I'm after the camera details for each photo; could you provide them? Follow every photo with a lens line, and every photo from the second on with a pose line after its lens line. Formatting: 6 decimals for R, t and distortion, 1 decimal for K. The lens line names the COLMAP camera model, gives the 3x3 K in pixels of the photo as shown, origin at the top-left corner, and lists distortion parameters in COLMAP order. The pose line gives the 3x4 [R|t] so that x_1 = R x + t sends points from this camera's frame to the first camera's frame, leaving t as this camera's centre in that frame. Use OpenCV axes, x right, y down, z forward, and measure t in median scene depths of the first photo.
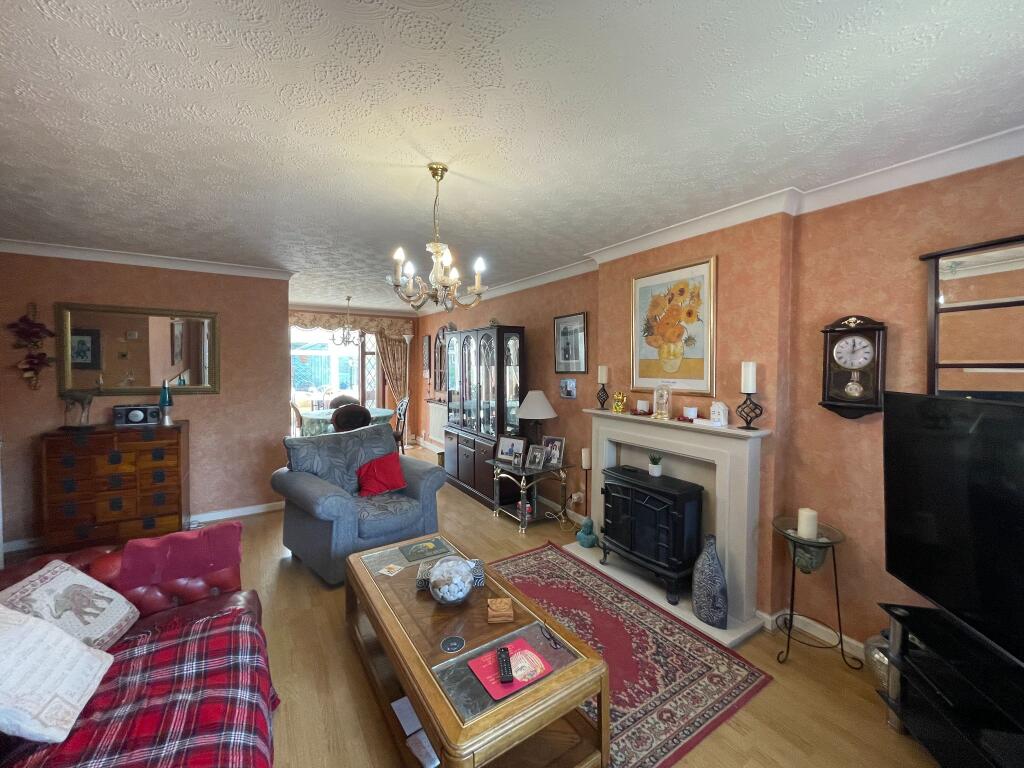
lens RADIAL K [[411.9, 0, 511.2], [0, 411.9, 374.2], [0, 0, 1]] dist [-0.003686, 0.000242]
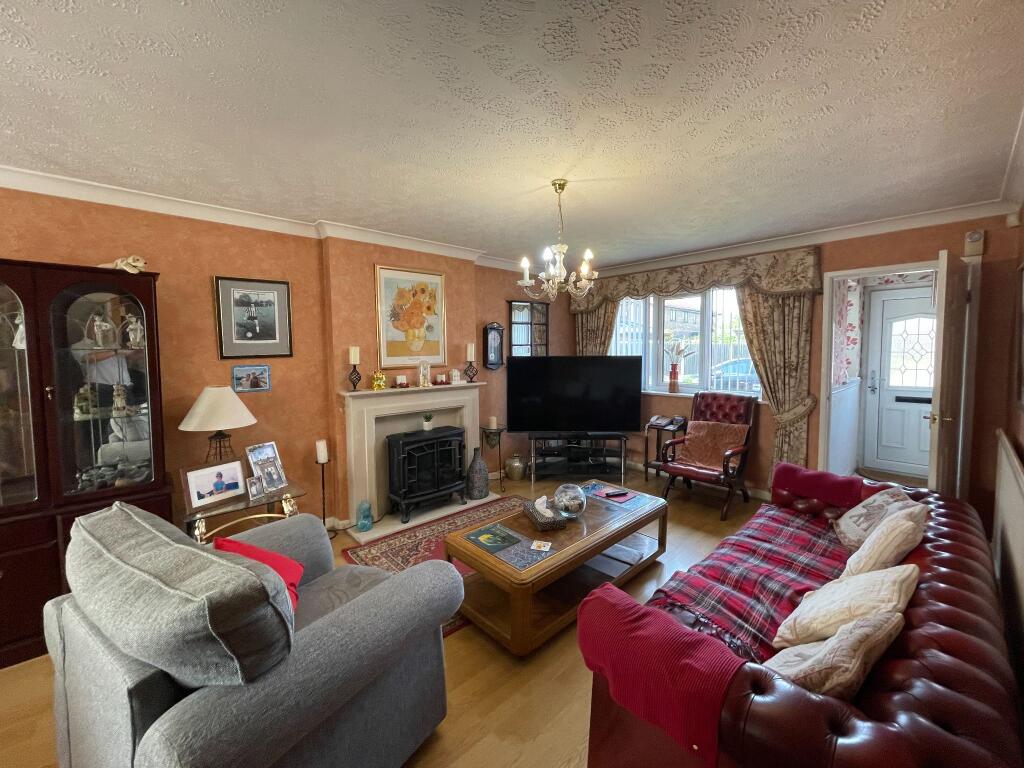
lens RADIAL K [[411.9, 0, 511.2], [0, 411.9, 374.2], [0, 0, 1]] dist [-0.003686, 0.000242]
pose [[-0.175766, -0.063807, 0.982362, -0.946352], [0.031665, 0.997014, 0.070424, -0.014219], [-0.983923, 0.043485, -0.173221, 0.934222]]
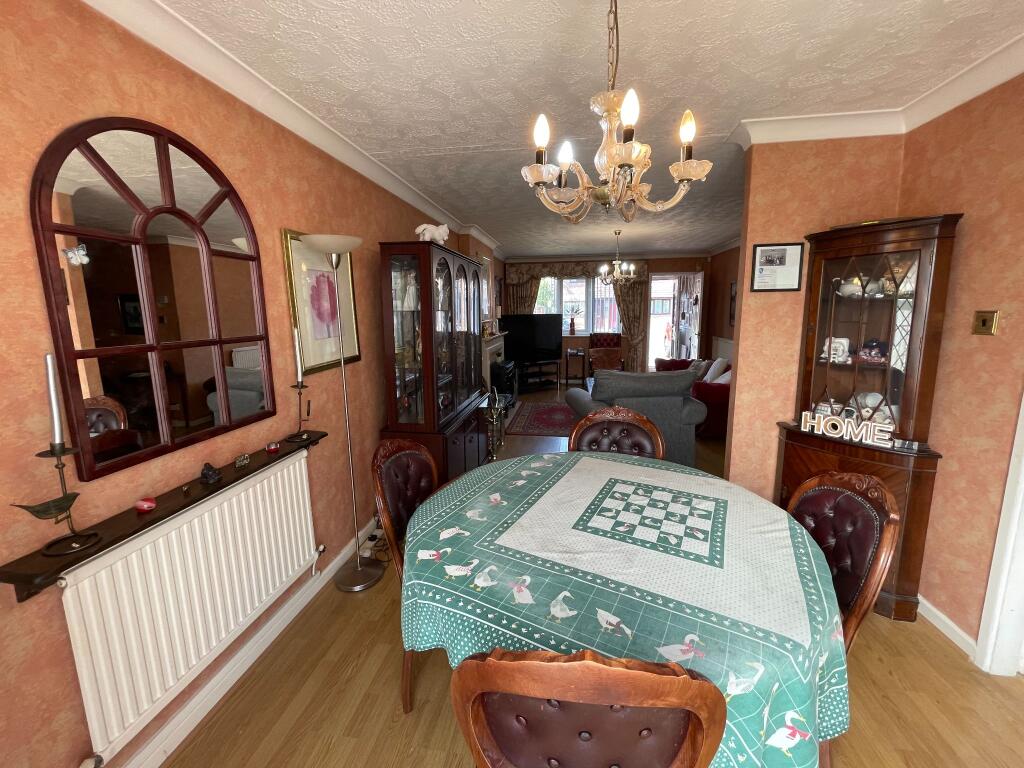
lens RADIAL K [[411.9, 0, 511.2], [0, 411.9, 374.2], [0, 0, 1]] dist [-0.003686, 0.000242]
pose [[-0.750292, -0.098768, 0.653687, -1.010547], [0.027610, 0.983233, 0.180251, -0.061597], [-0.660530, 0.153290, -0.734985, 2.404781]]
